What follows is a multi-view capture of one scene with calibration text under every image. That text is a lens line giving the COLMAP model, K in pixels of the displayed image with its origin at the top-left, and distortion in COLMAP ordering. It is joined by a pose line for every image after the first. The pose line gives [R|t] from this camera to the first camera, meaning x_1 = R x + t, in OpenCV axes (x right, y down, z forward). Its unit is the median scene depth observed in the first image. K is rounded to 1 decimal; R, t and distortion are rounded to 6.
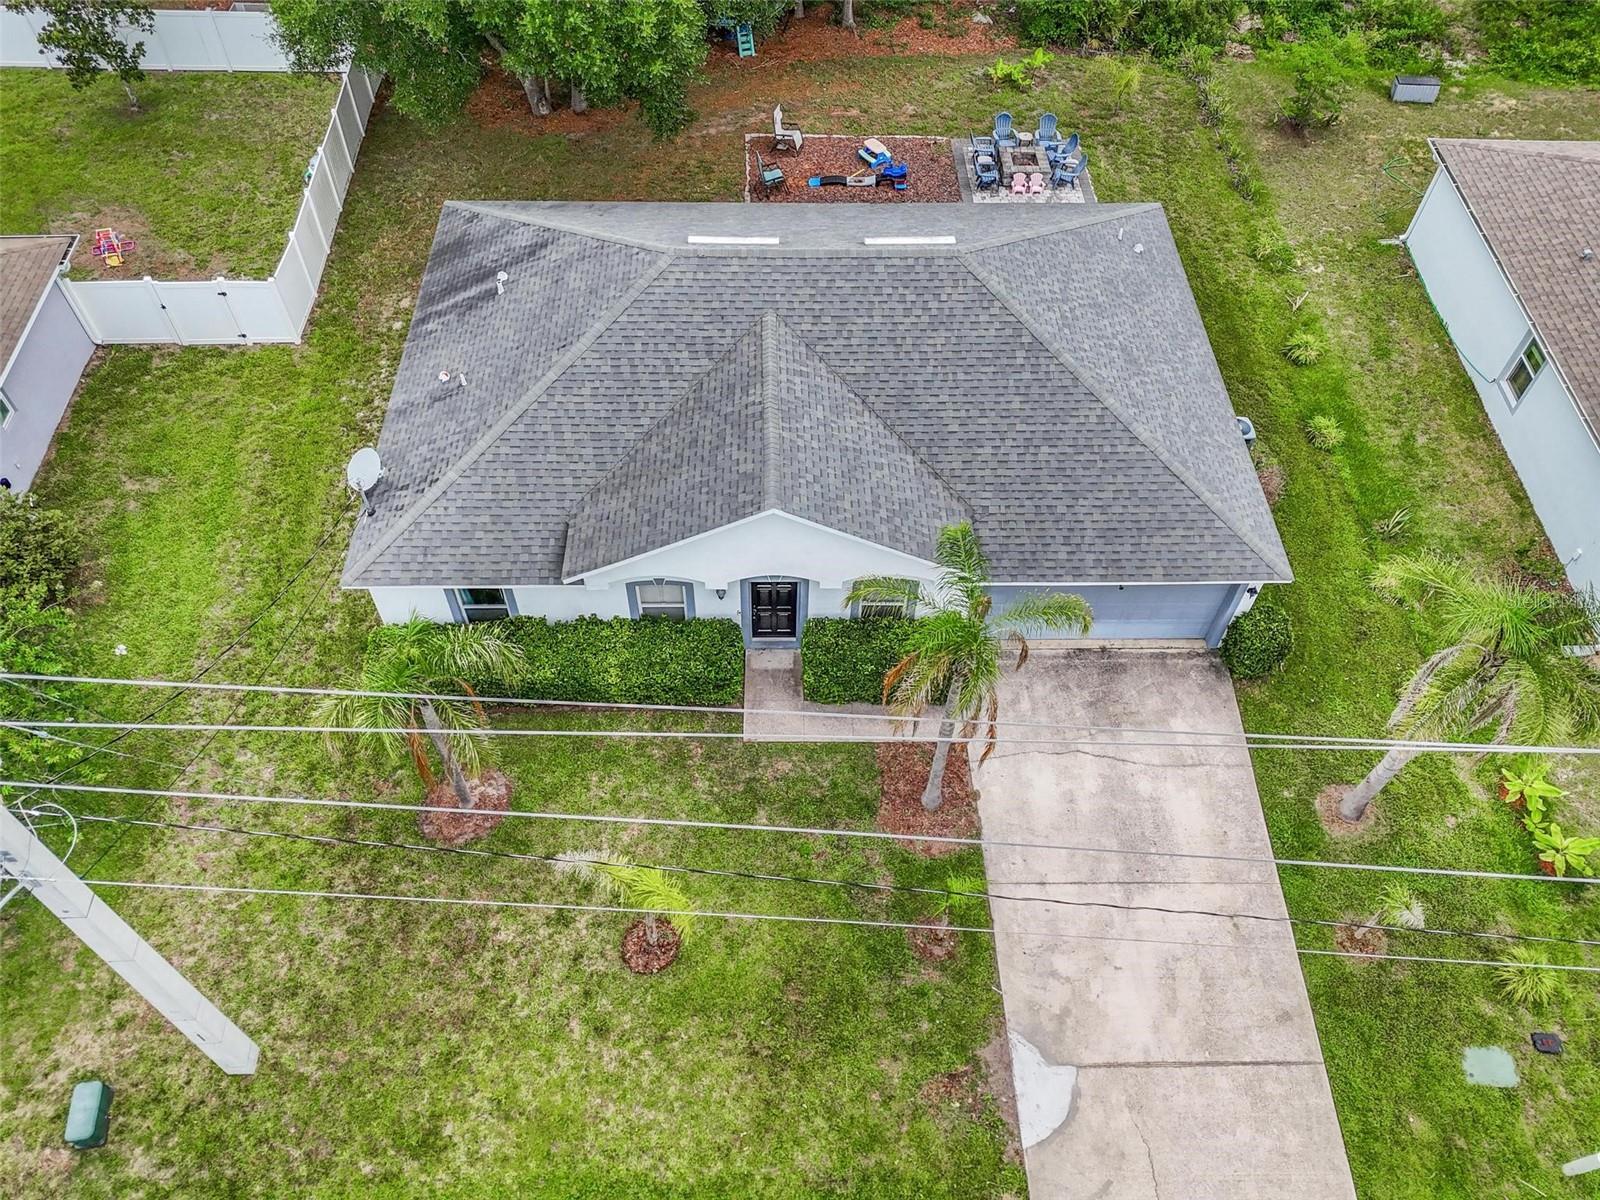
lens RADIAL K [[1170.8, 0, 800.4], [0, 1170.8, 604.2], [0, 0, 1]] dist [0.072678, -0.062653]
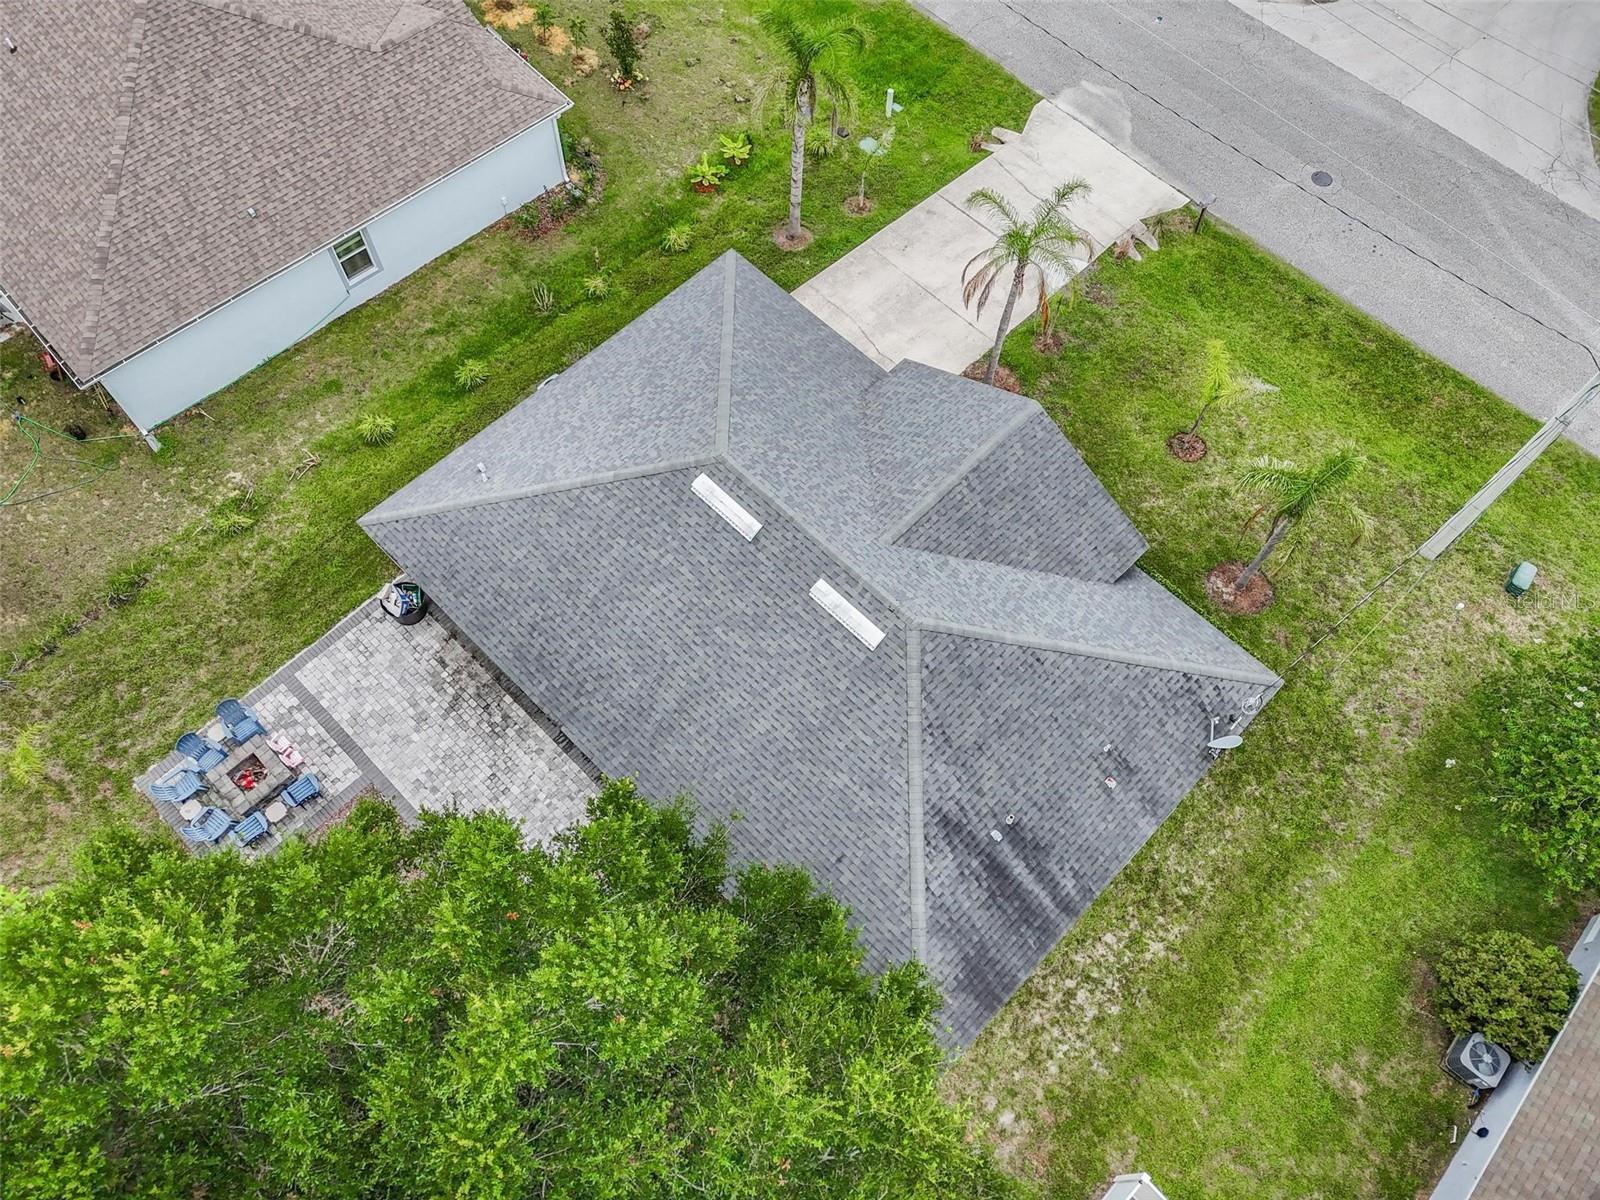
lens RADIAL K [[1170.8, 0, 800.2], [0, 1170.8, 602.0], [0, 0, 1]] dist [0.072678, -0.062653]
pose [[-0.695177, -0.656743, 0.292262, -0.317870], [0.545118, -0.216604, 0.809894, -1.150112], [-0.468588, 0.722337, 0.508581, 0.511894]]
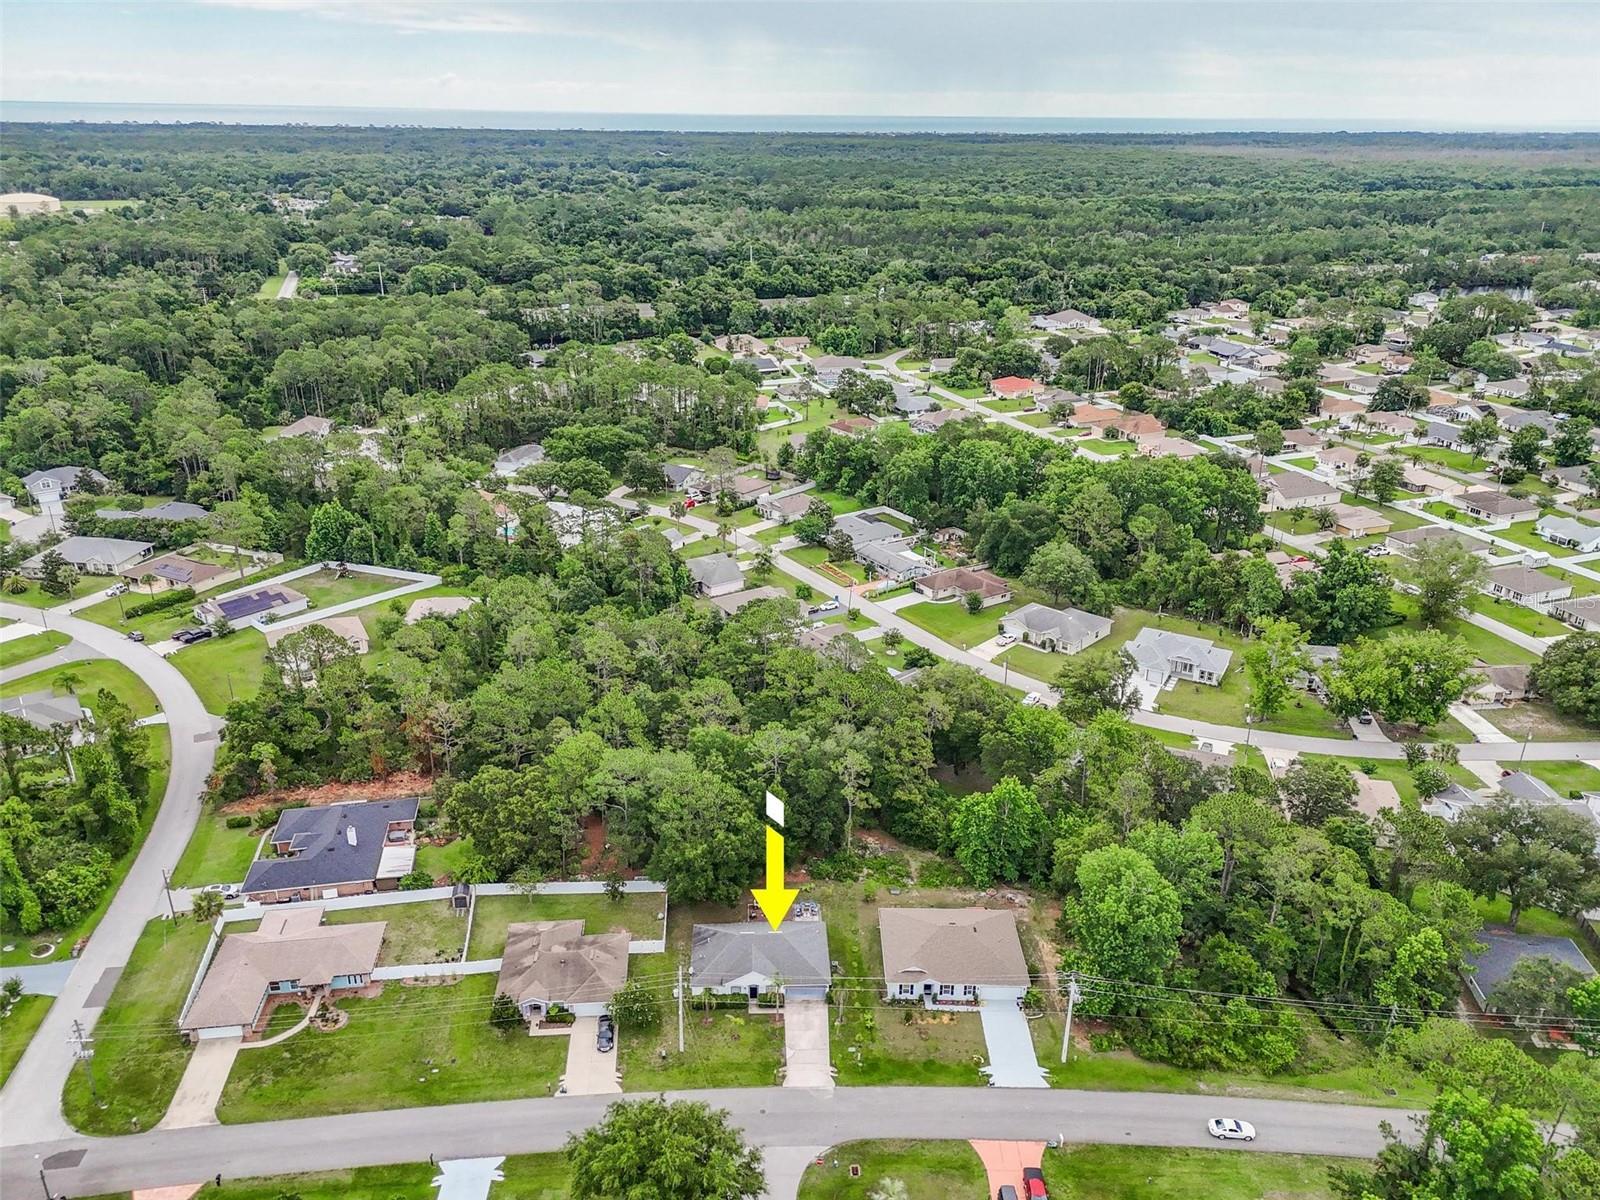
lens RADIAL K [[1170.8, 0, 803.4], [0, 1170.8, 605.4], [0, 0, 1]] dist [0.072678, -0.062653]
pose [[0.999719, -0.014472, 0.018771, 0.154885], [0.021828, 0.870816, -0.491125, 1.300531], [-0.009239, 0.491397, 0.870887, -5.495602]]
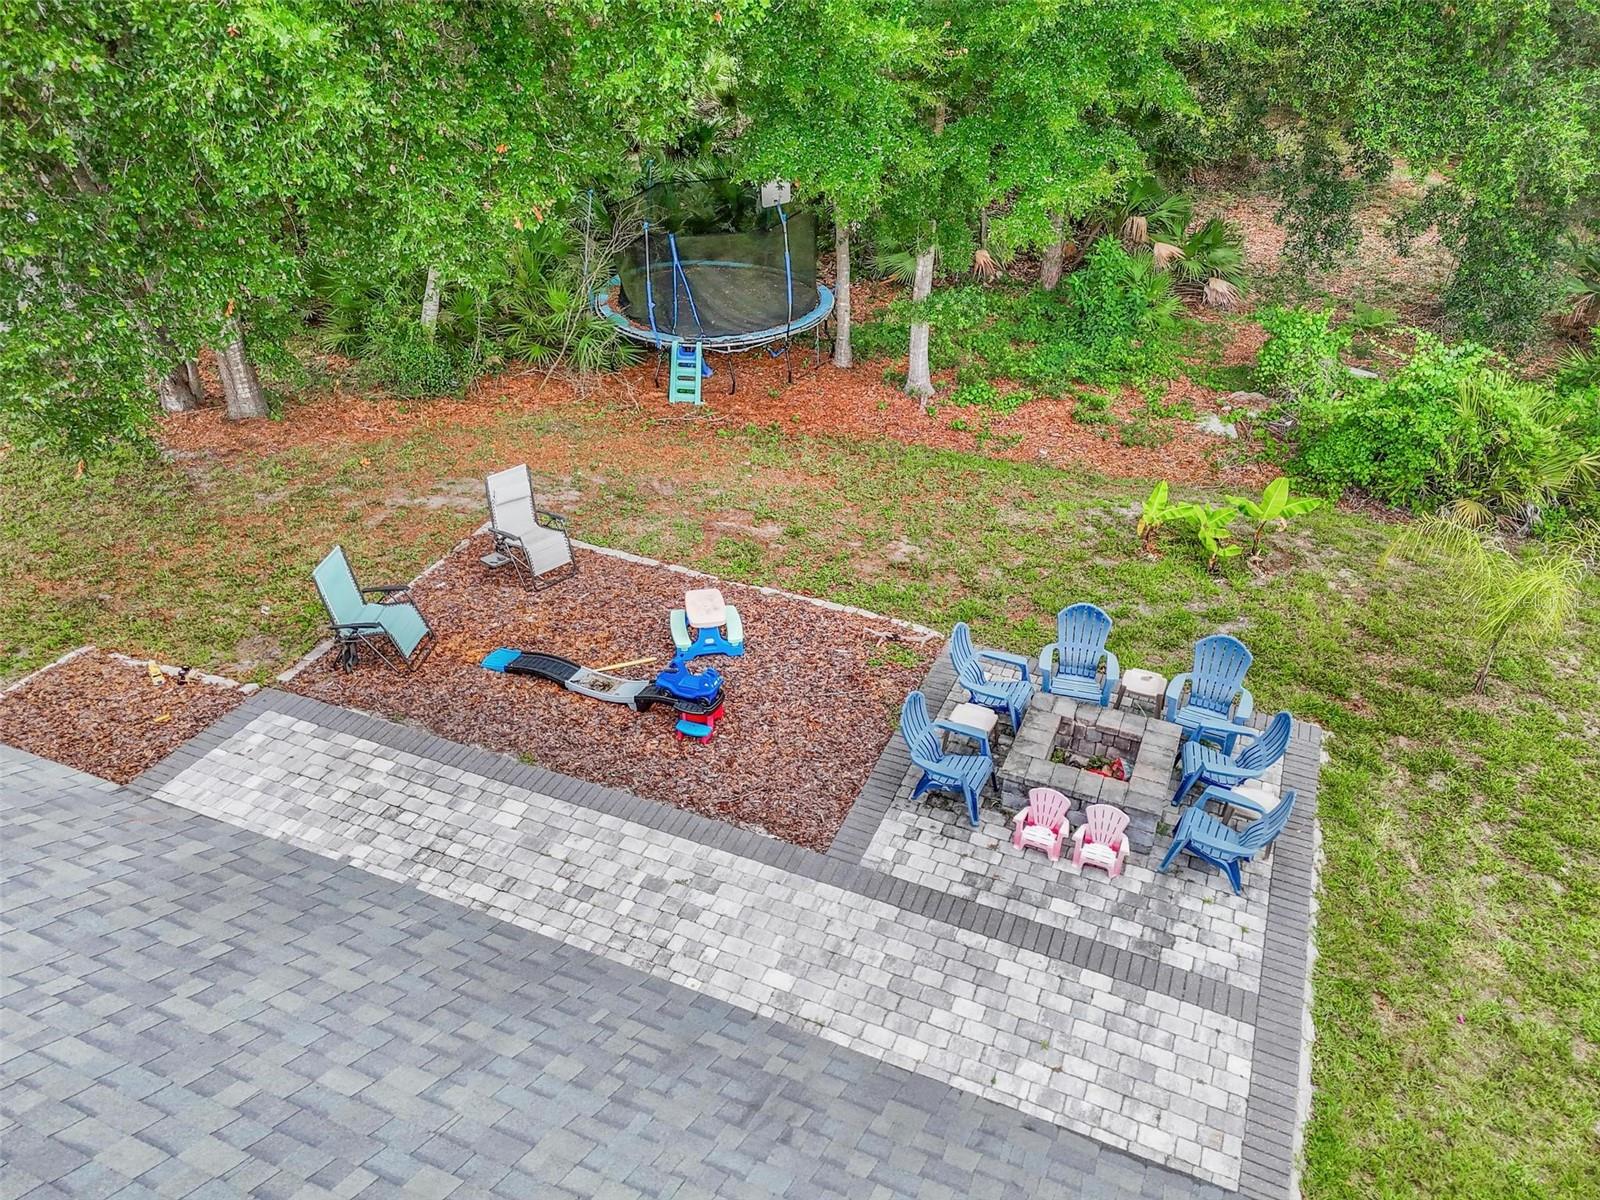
lens RADIAL K [[1170.8, 0, 799.5], [0, 1170.8, 601.1], [0, 0, 1]] dist [0.072678, -0.062653]
pose [[0.909887, 0.209940, -0.357814, 0.323857], [-0.321450, 0.902010, -0.288180, -0.434292], [0.262251, 0.377230, 0.888213, 1.009988]]
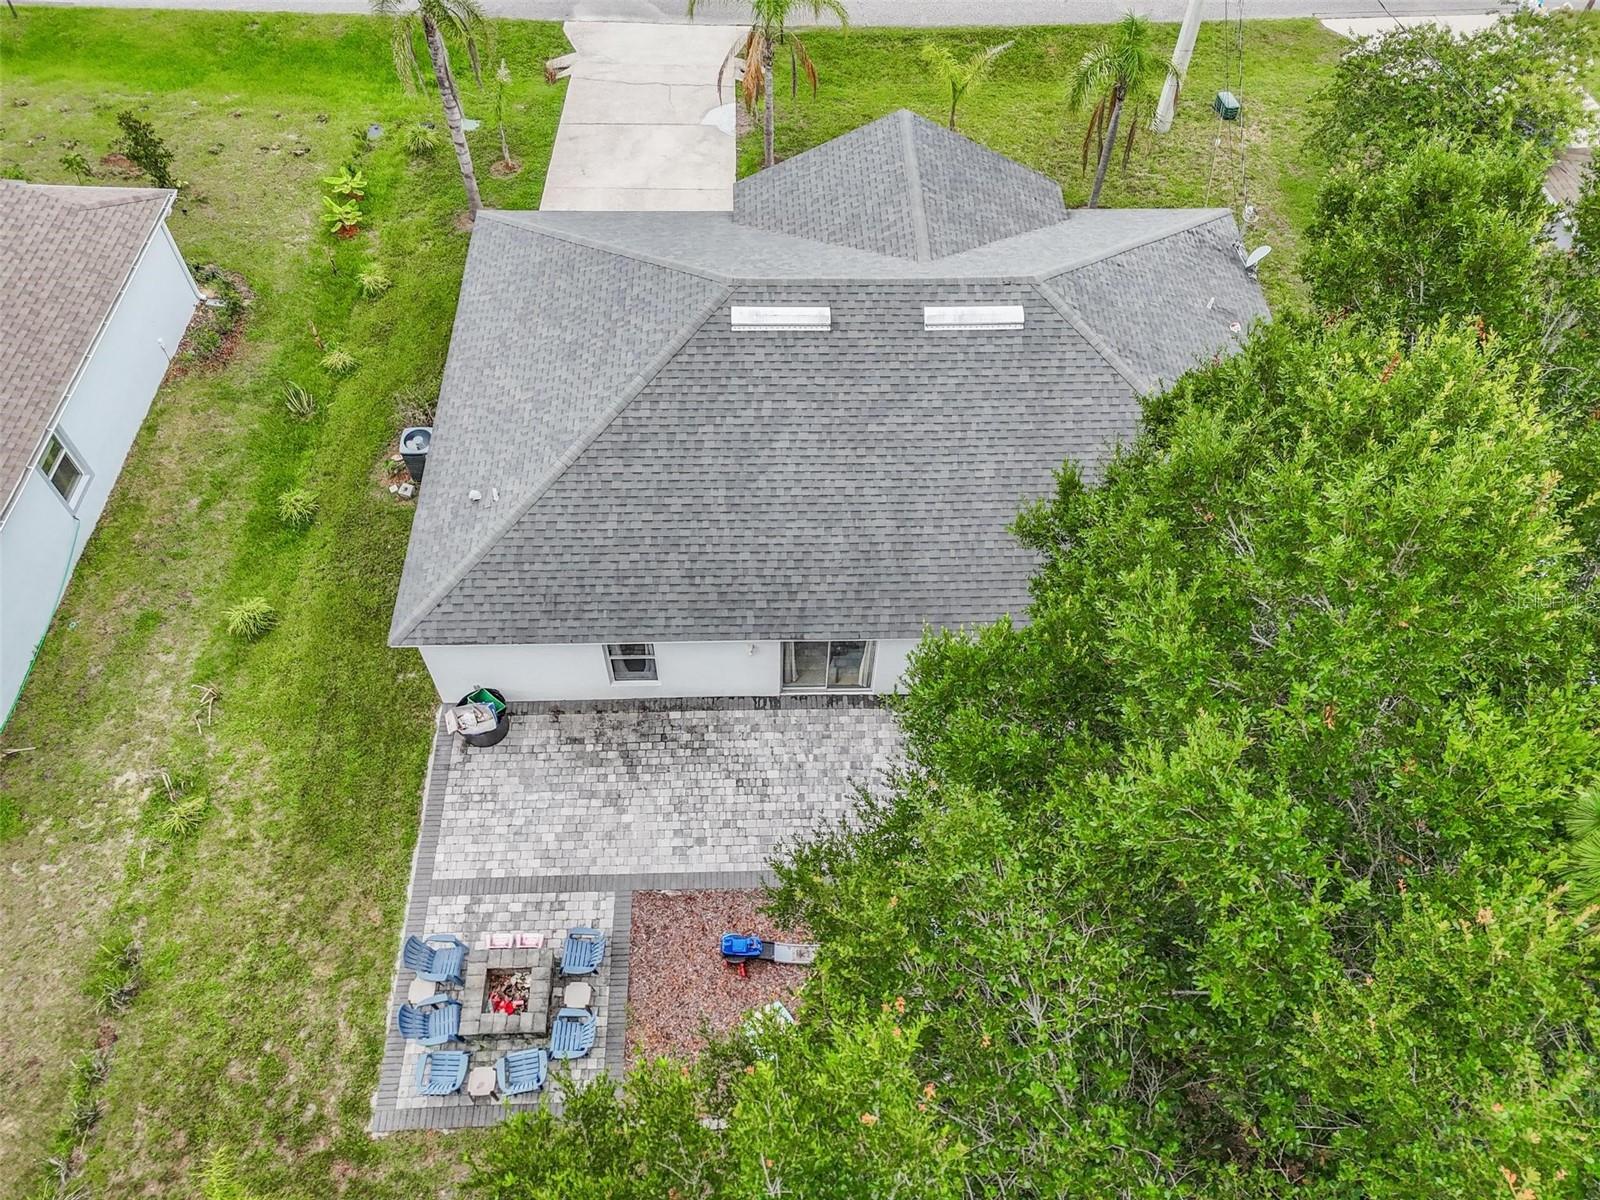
lens RADIAL K [[1170.8, 0, 799.2], [0, 1170.8, 602.1], [0, 0, 1]] dist [0.072678, -0.062653]
pose [[-0.999348, -0.016581, -0.032078, 0.105935], [-0.025925, -0.288904, 0.957007, -1.258831], [-0.025136, 0.957214, 0.288286, 0.965468]]
